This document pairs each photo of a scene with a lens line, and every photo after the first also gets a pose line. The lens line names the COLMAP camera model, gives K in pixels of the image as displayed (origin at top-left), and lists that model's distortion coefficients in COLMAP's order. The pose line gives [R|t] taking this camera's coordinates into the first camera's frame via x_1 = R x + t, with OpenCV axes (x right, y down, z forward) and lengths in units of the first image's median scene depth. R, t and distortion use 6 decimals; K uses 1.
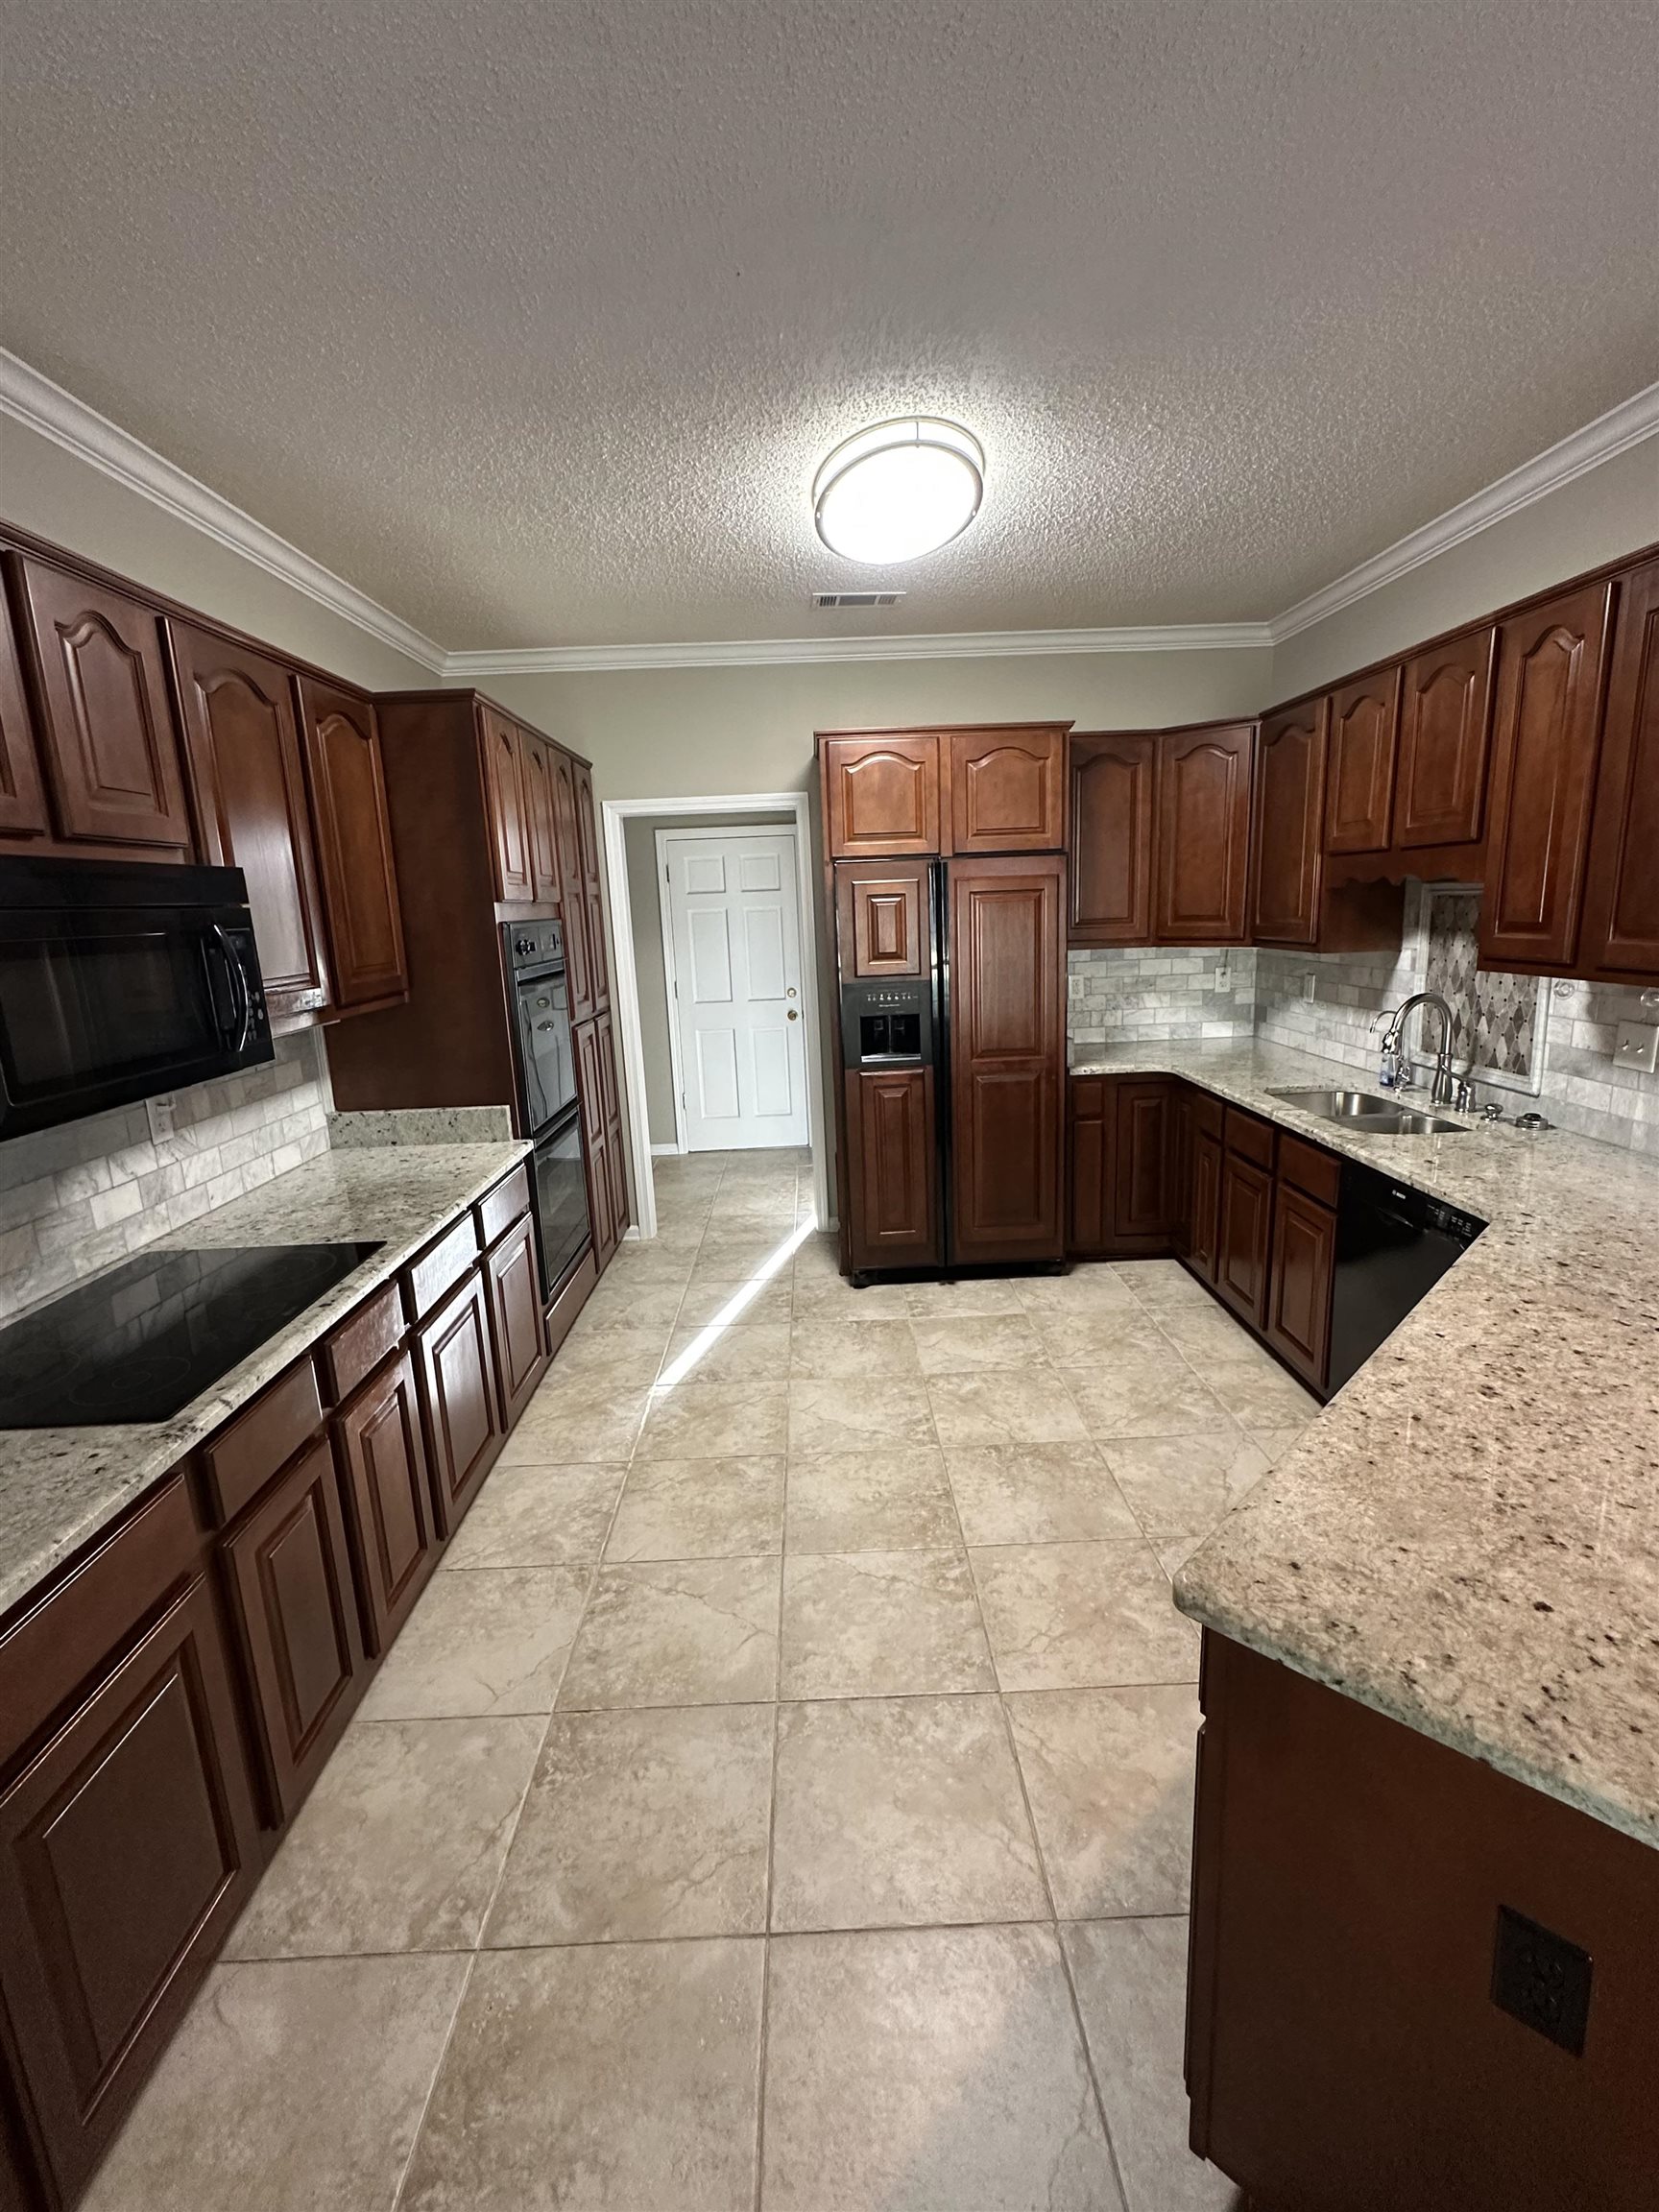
lens RADIAL K [[971.2, 0, 830.3], [0, 971.2, 1104.0], [0, 0, 1]] dist [-0.002750, 0.001239]
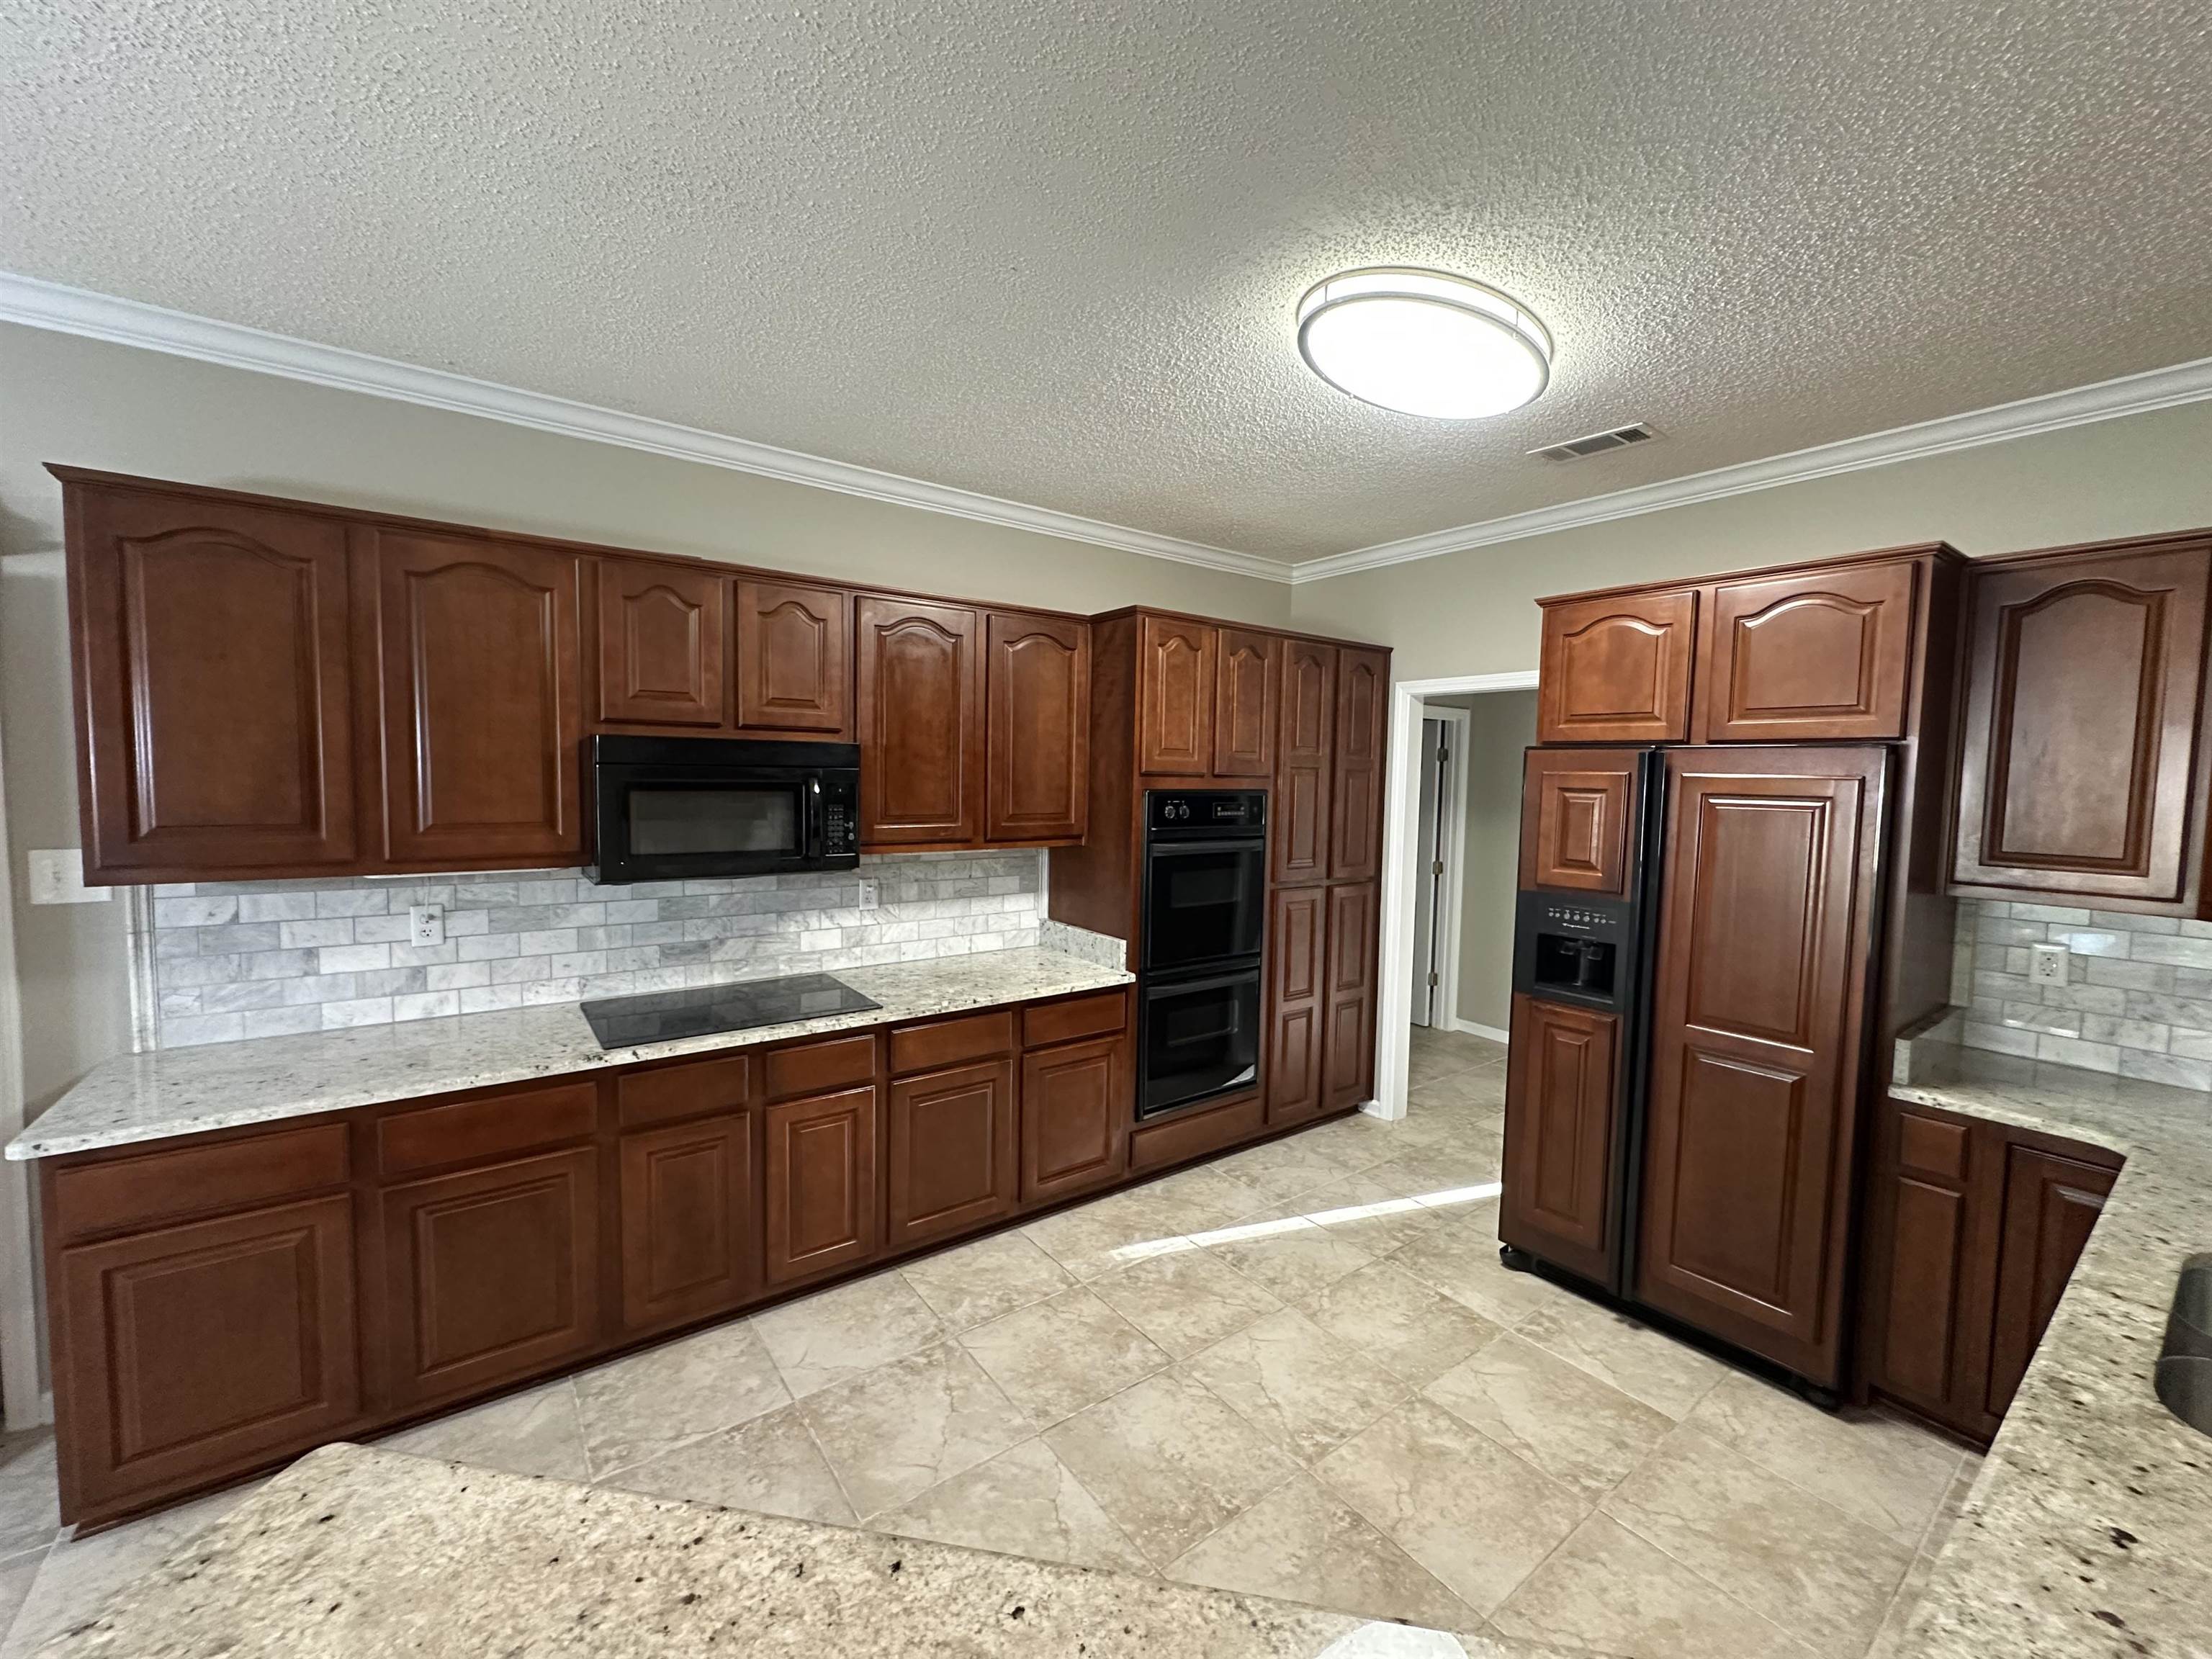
lens RADIAL K [[879.5, 0, 1103.8], [0, 879.5, 827.8], [0, 0, 1]] dist [-0.003003, 0.000948]
pose [[0.577147, 0.104698, -0.809901, 0.556471], [-0.208257, 0.977827, -0.022001, -0.114018], [0.789639, 0.181365, 0.586154, 0.355634]]
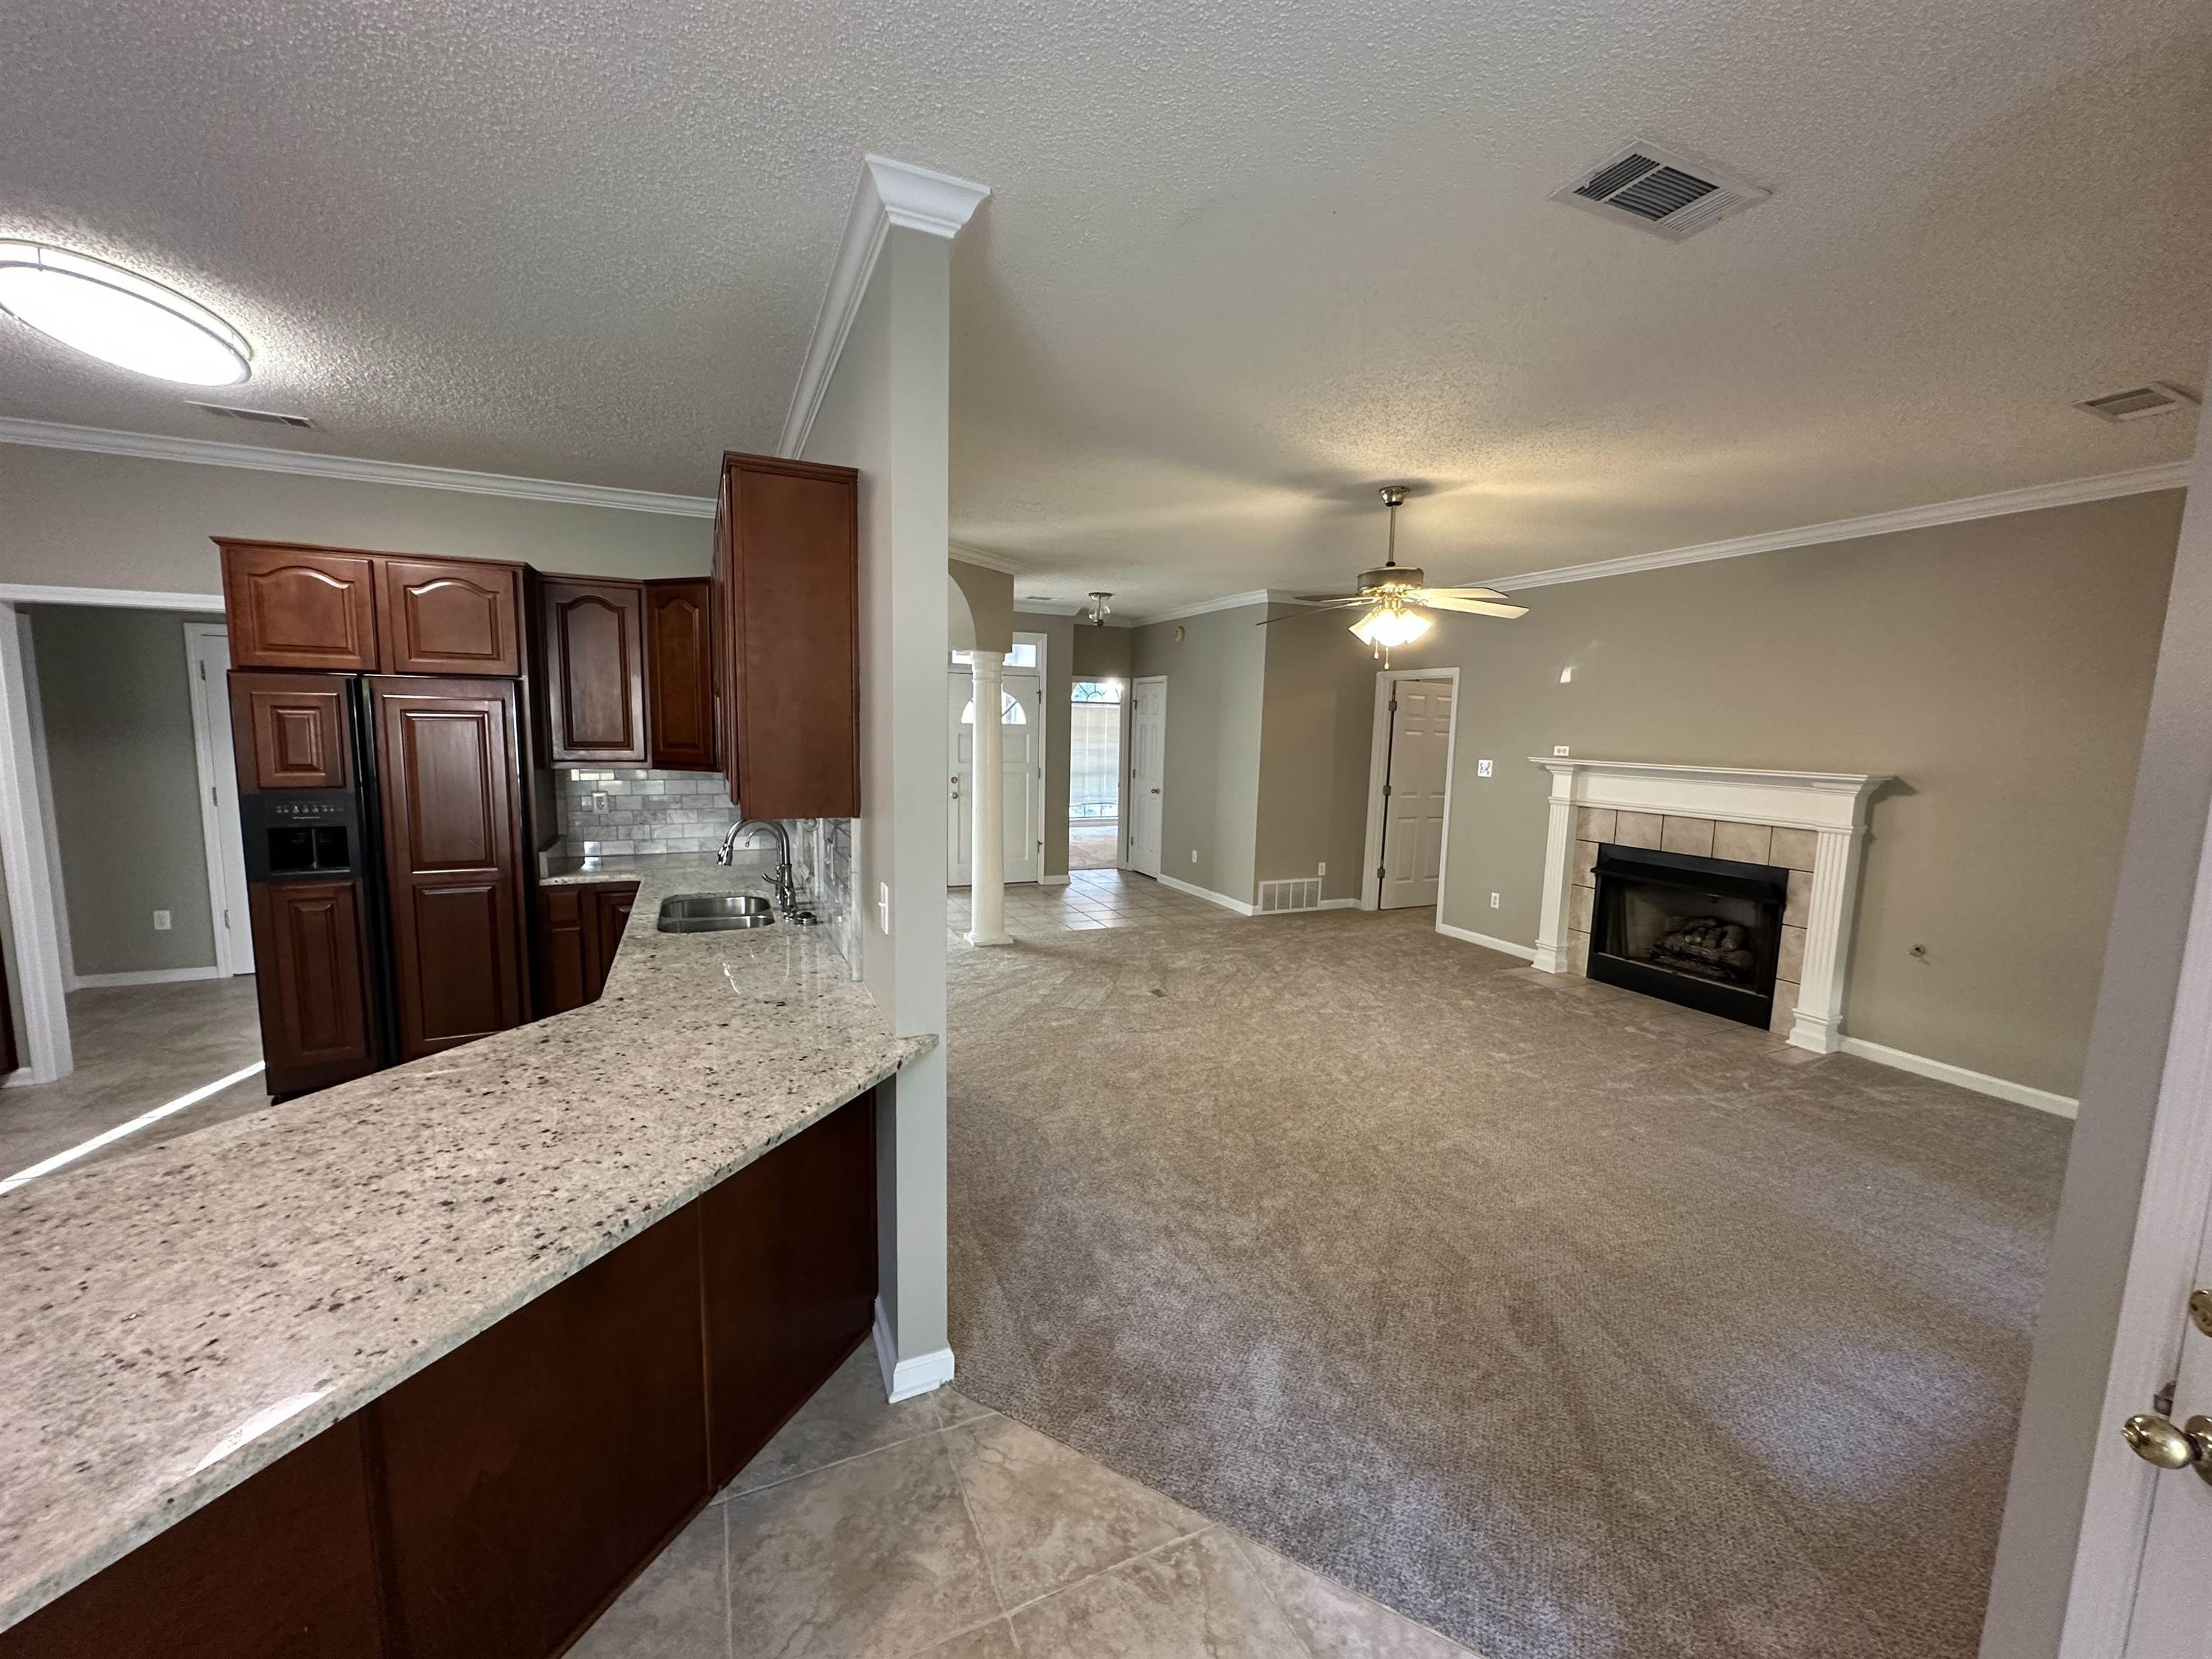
lens RADIAL K [[879.5, 0, 1104.1], [0, 879.5, 828.5], [0, 0, 1]] dist [-0.003003, 0.000948]
pose [[0.914513, 0.010952, 0.404407, 0.599119], [0.025332, 0.996121, -0.084264, 0.007095], [-0.403762, 0.087305, 0.910689, -0.188739]]
